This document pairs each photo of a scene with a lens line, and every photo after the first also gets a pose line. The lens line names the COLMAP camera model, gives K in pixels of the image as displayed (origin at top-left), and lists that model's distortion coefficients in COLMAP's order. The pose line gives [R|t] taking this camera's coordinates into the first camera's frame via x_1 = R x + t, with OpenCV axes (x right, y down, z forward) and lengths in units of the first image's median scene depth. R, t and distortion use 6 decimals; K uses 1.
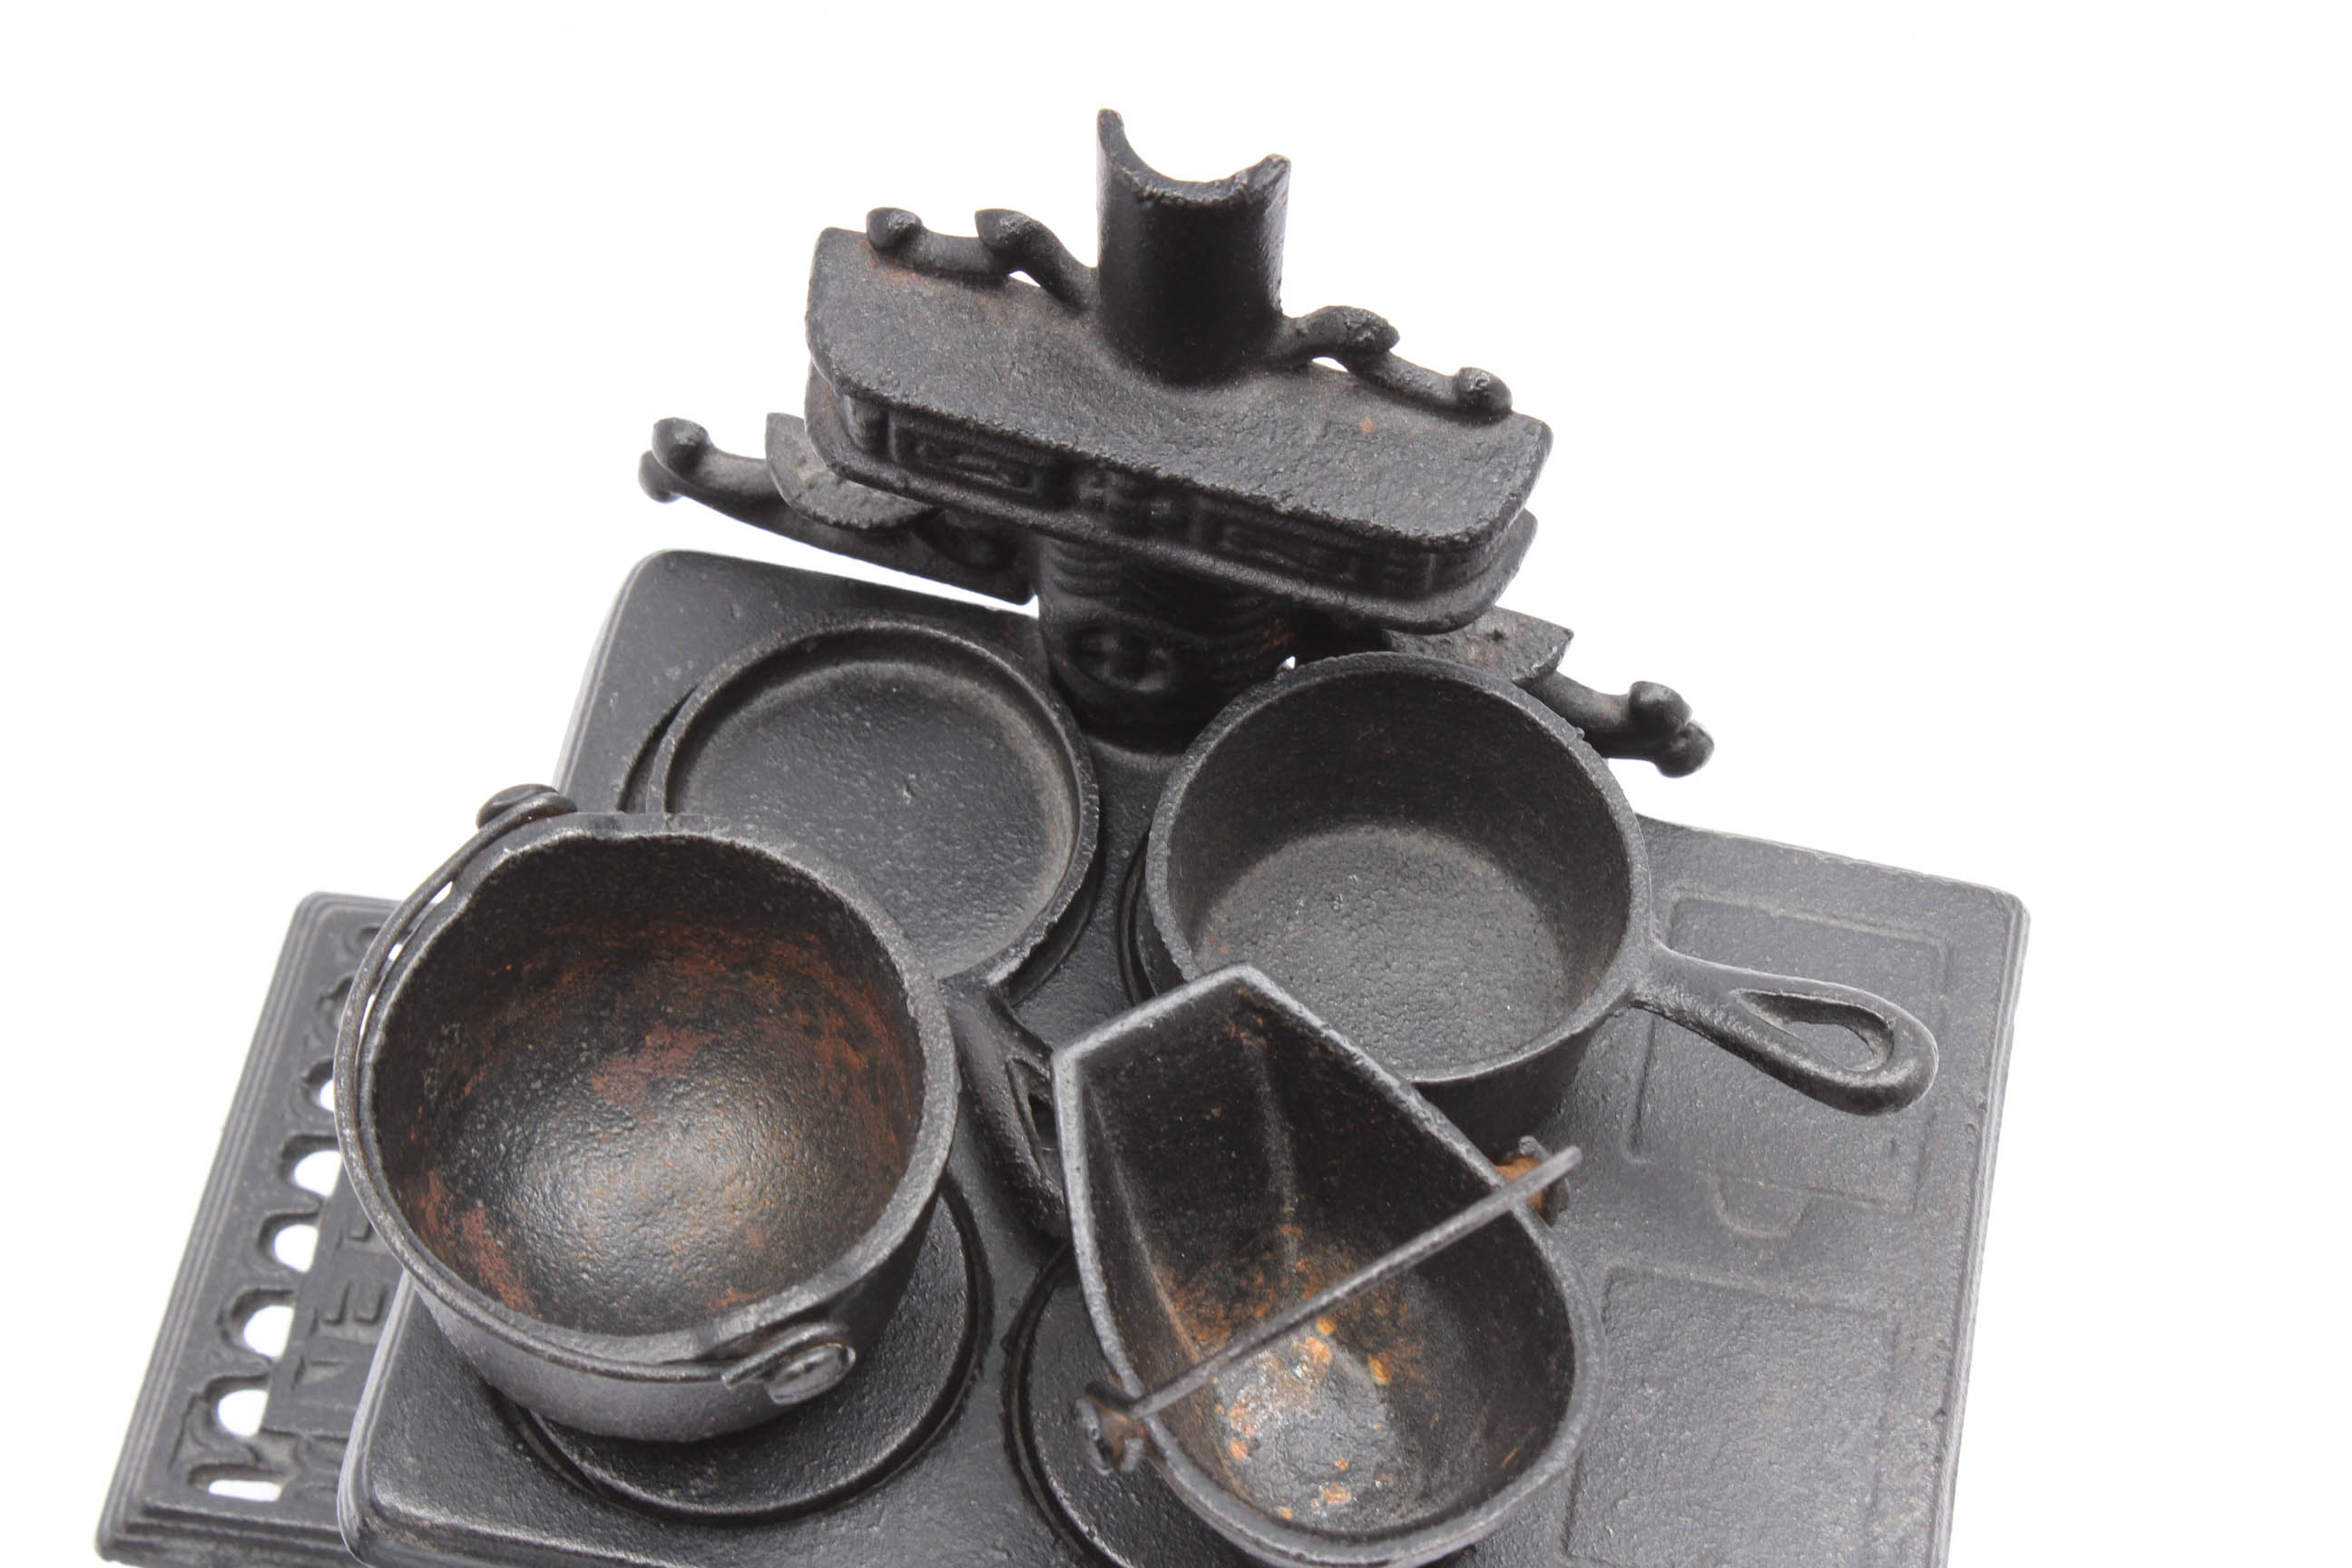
lens RADIAL K [[5387.6, 0, 1176.0], [0, 5387.6, 784.0], [0, 0, 1]] dist [0.039718, 0.320884]
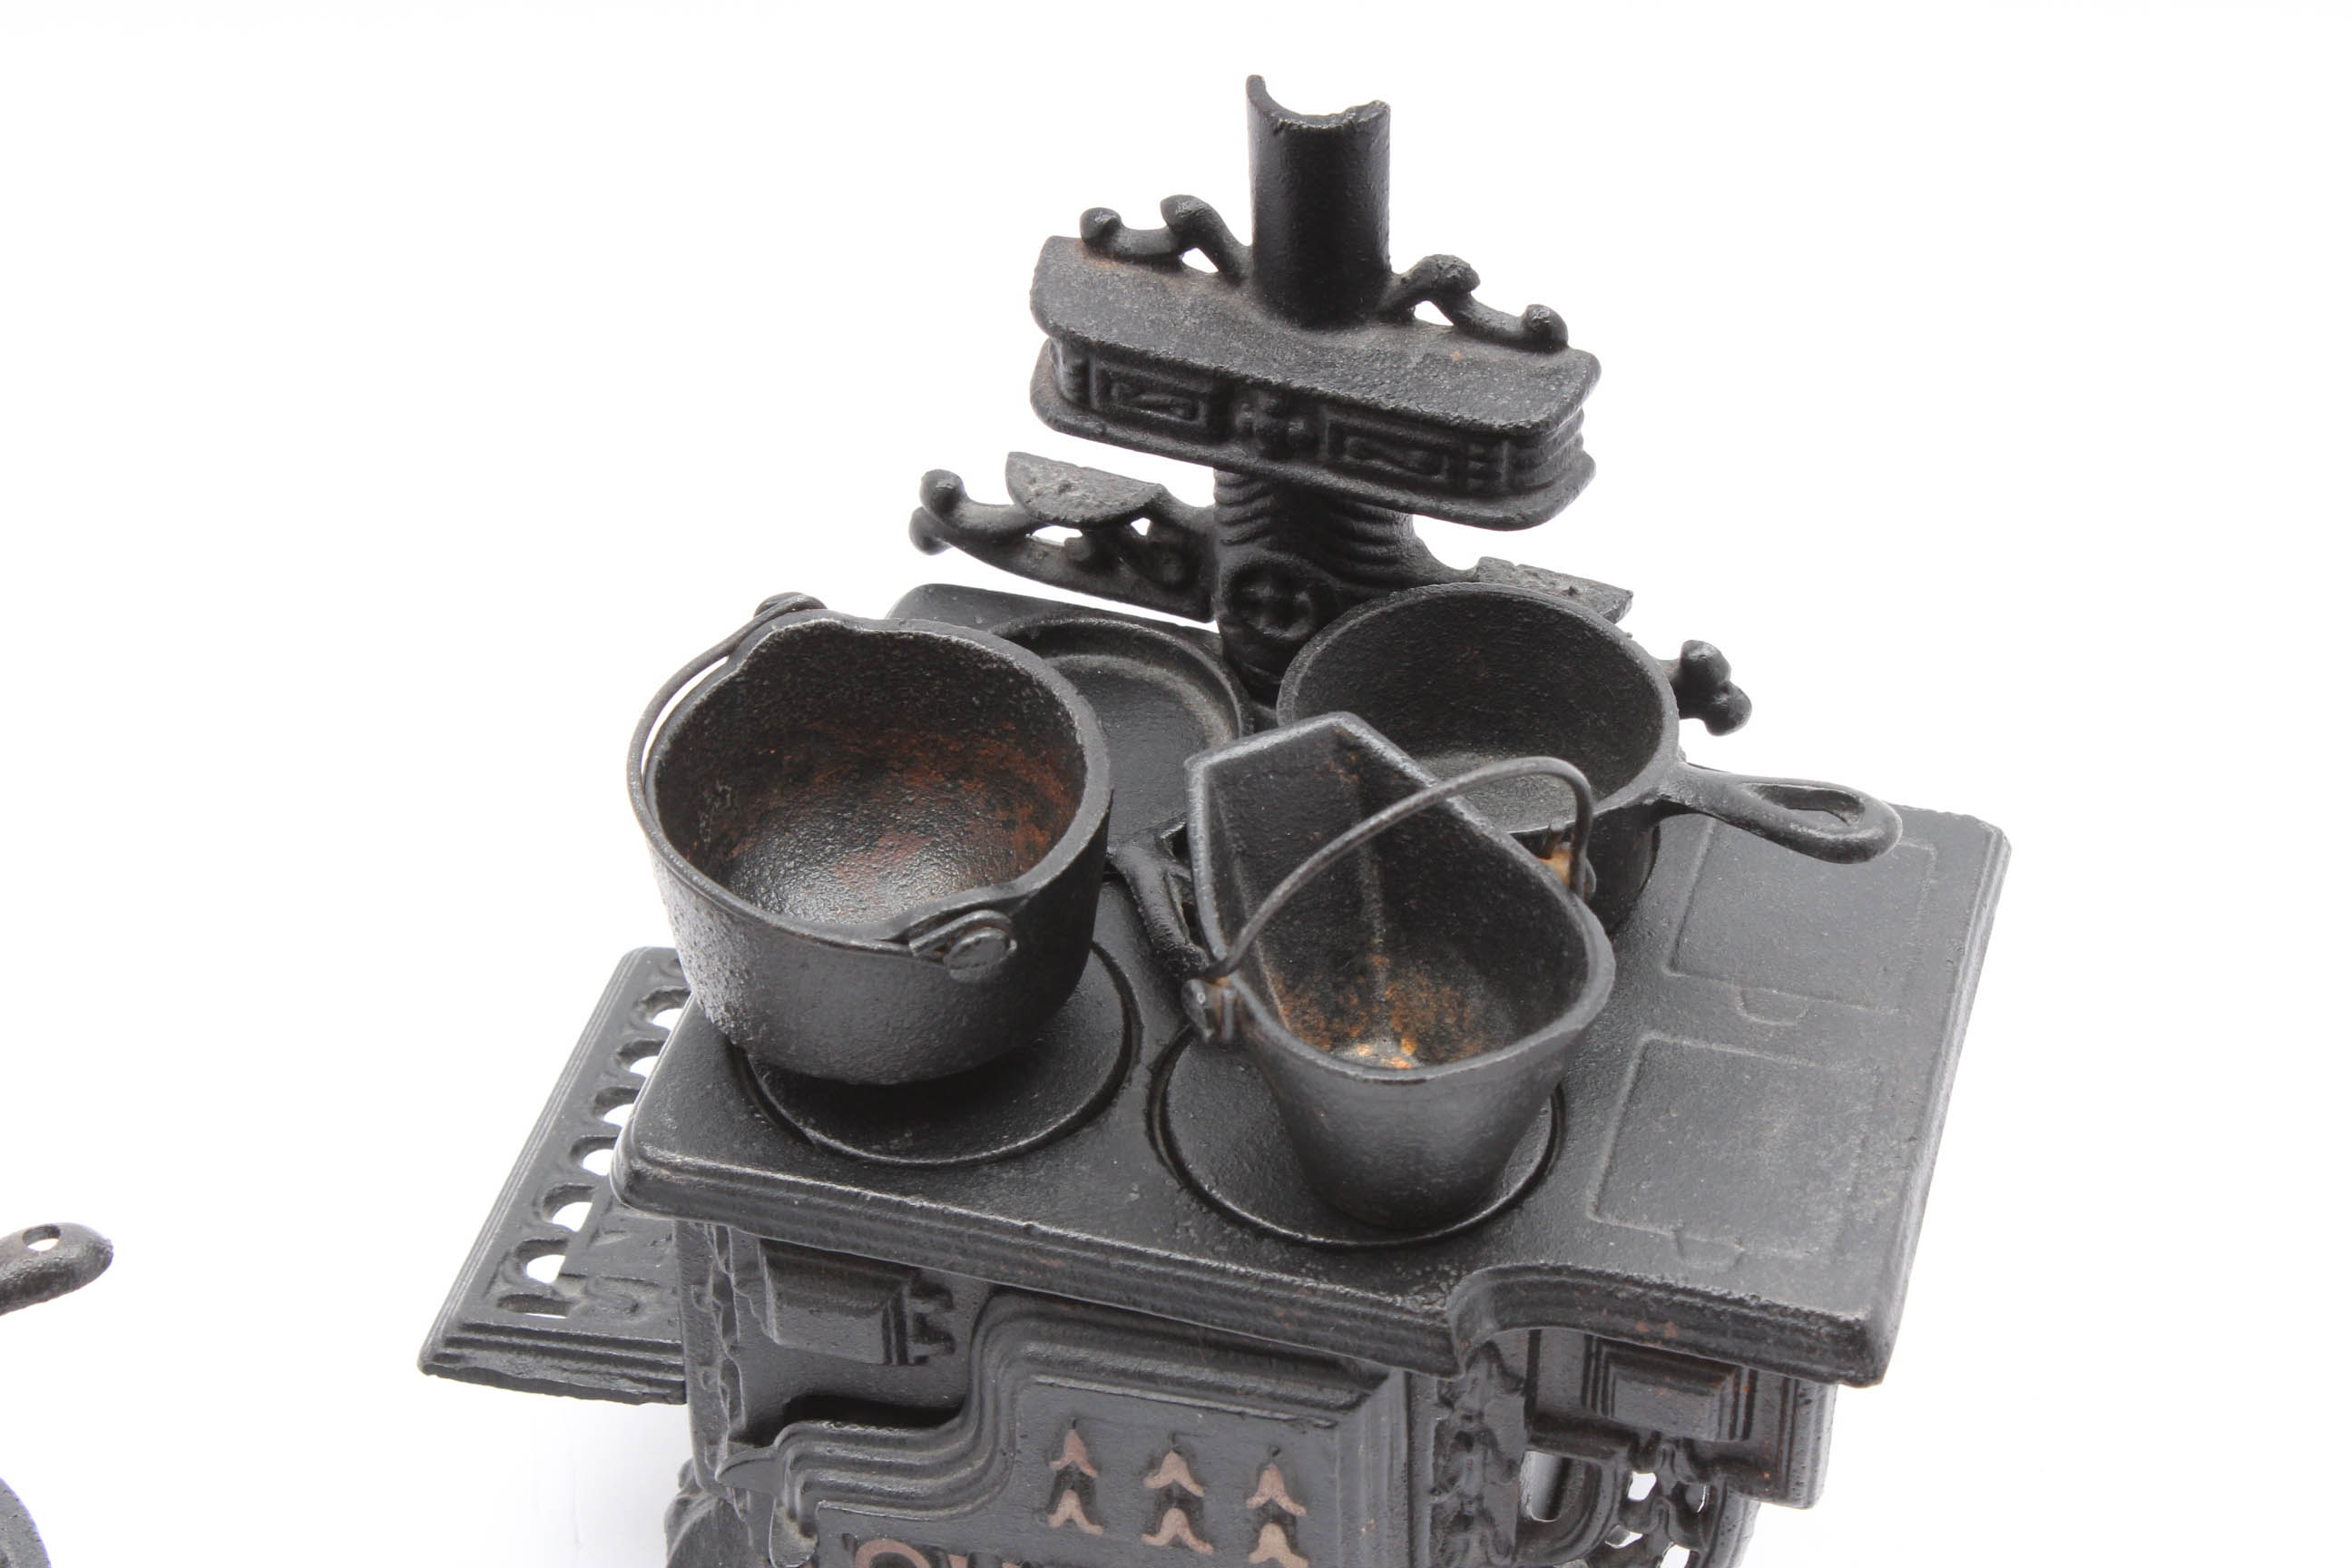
lens RADIAL K [[5387.6, 0, 1176.0], [0, 5387.6, 784.0], [0, 0, 1]] dist [0.039718, 0.320884]
pose [[0.996067, 0.013786, -0.087520, 0.082446], [-0.040597, 0.949035, -0.312546, 0.434034], [0.078751, 0.314870, 0.945862, -0.193500]]
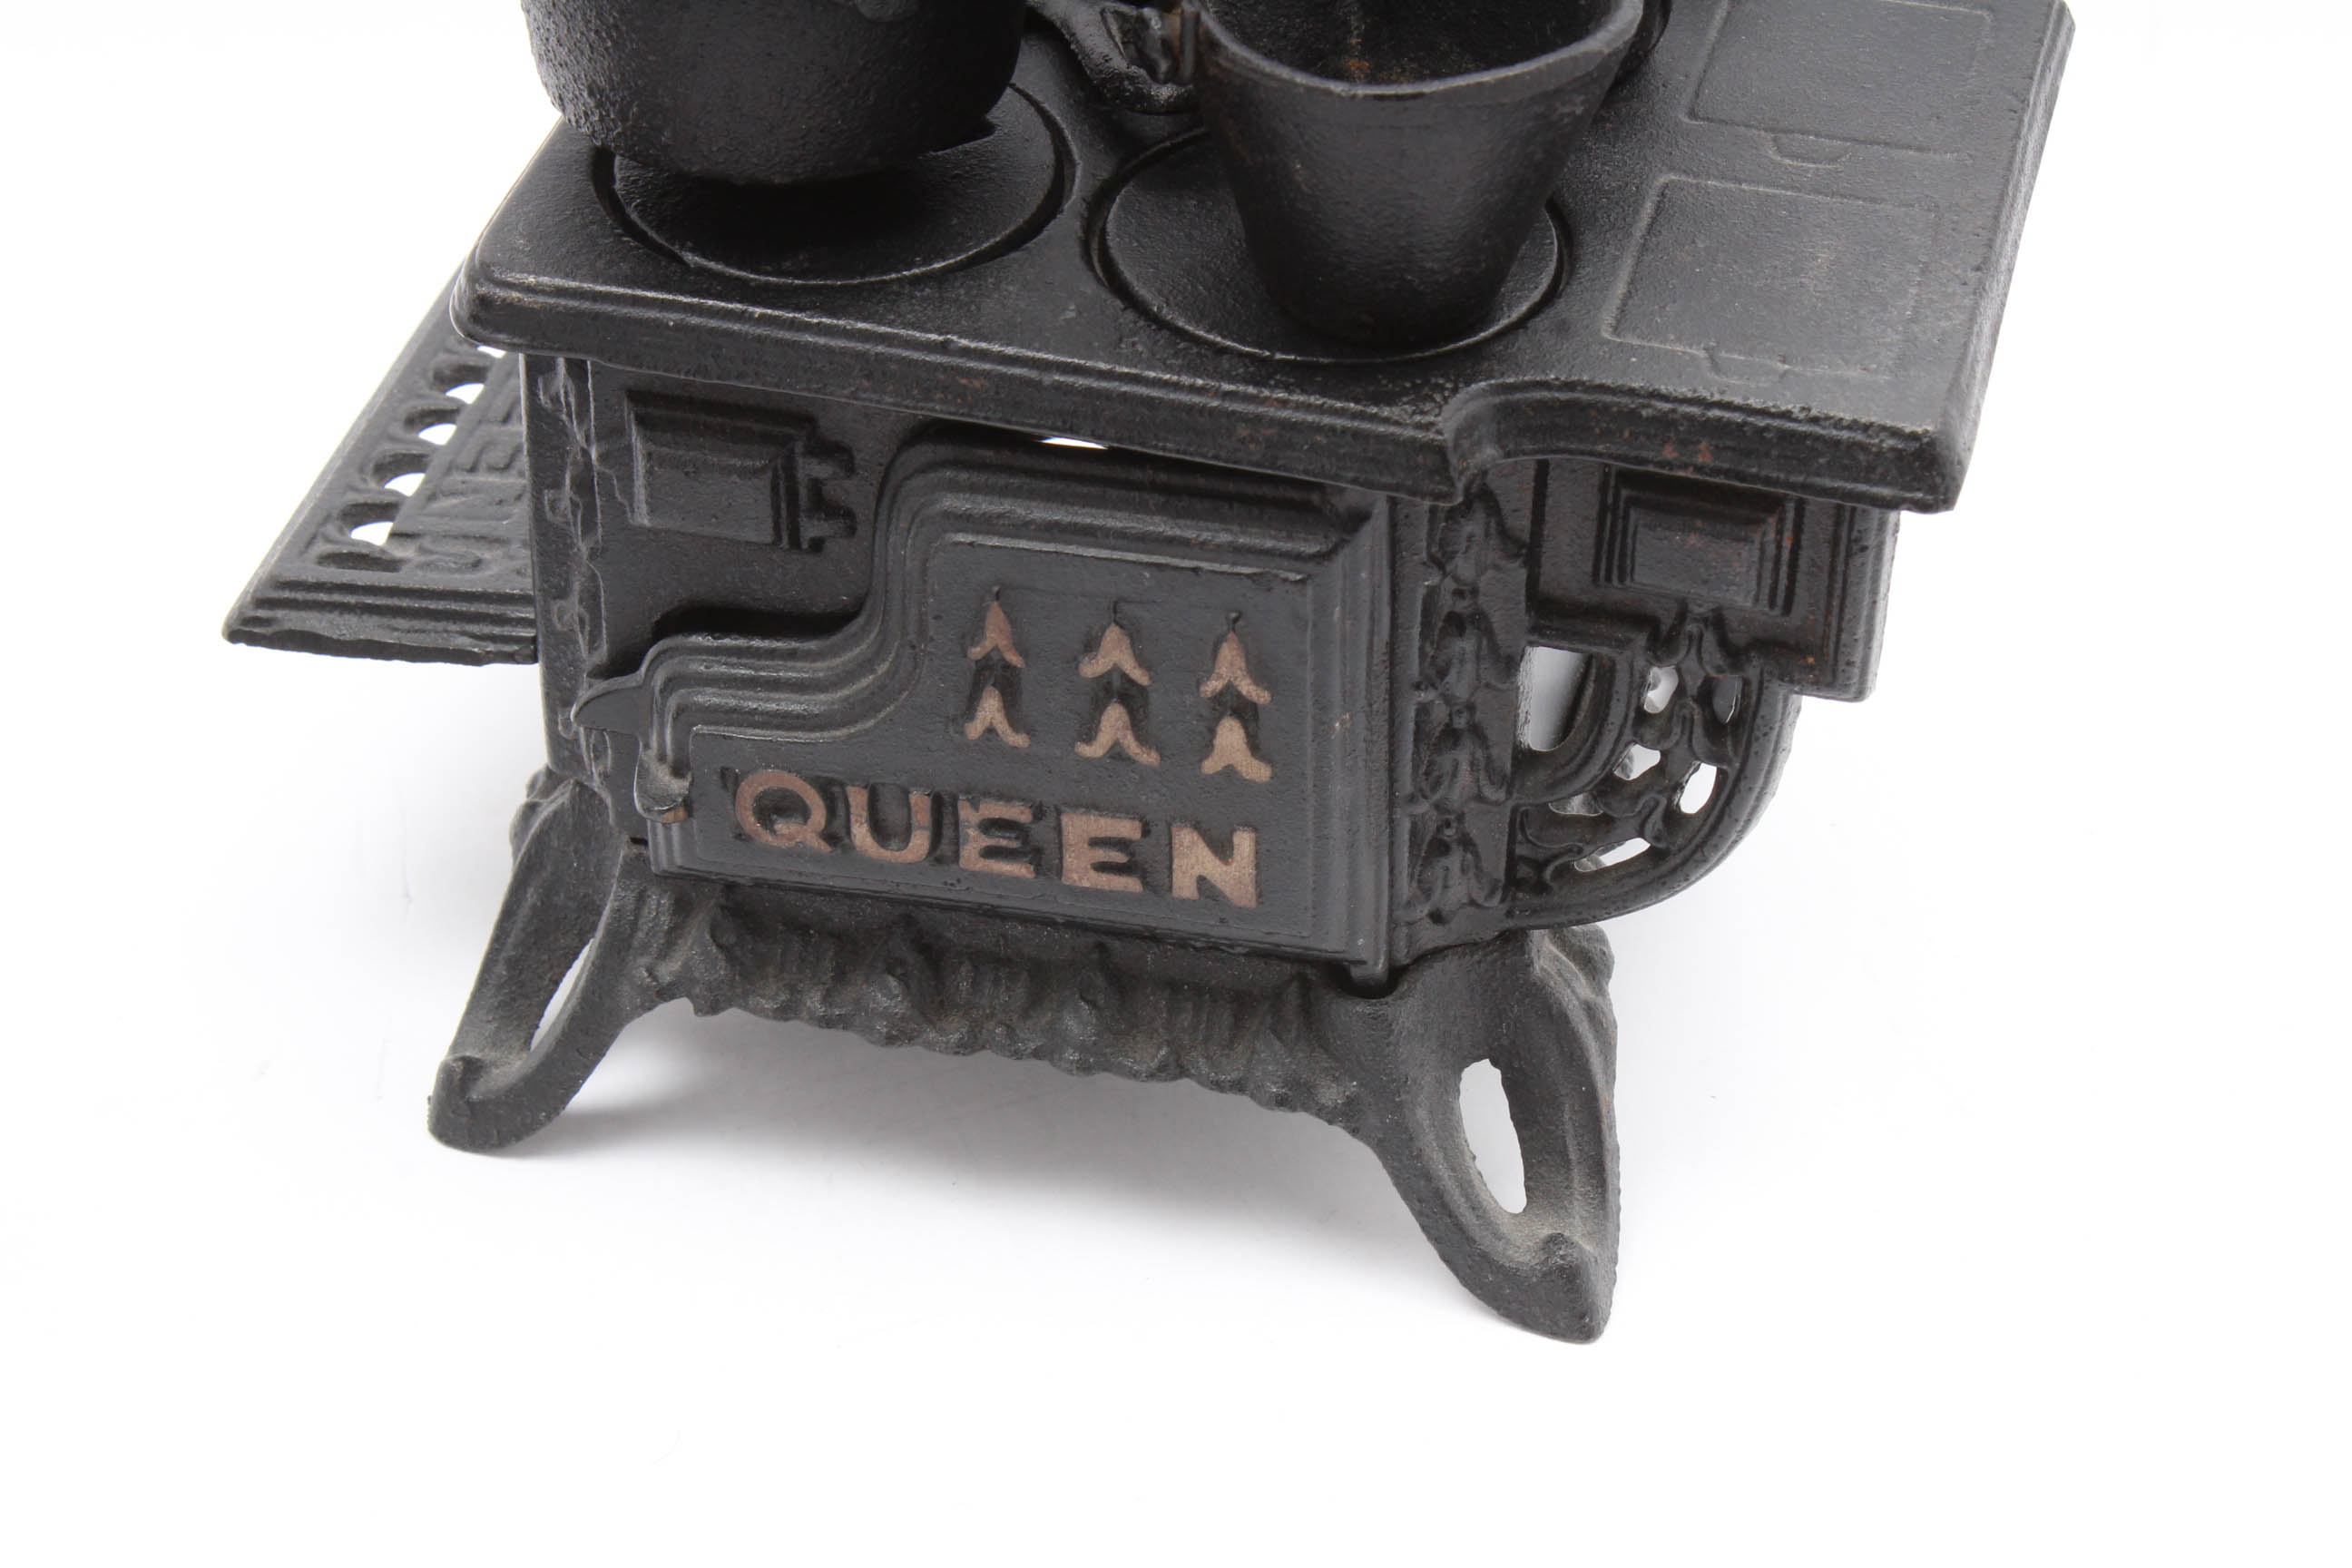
lens RADIAL K [[5387.6, 0, 1176.0], [0, 5387.6, 784.0], [0, 0, 1]] dist [0.039718, 0.320884]
pose [[0.998195, 0.013561, -0.058500, 0.049548], [-0.033866, 0.931599, -0.361908, 0.599918], [0.049591, 0.363236, 0.930377, 0.059596]]
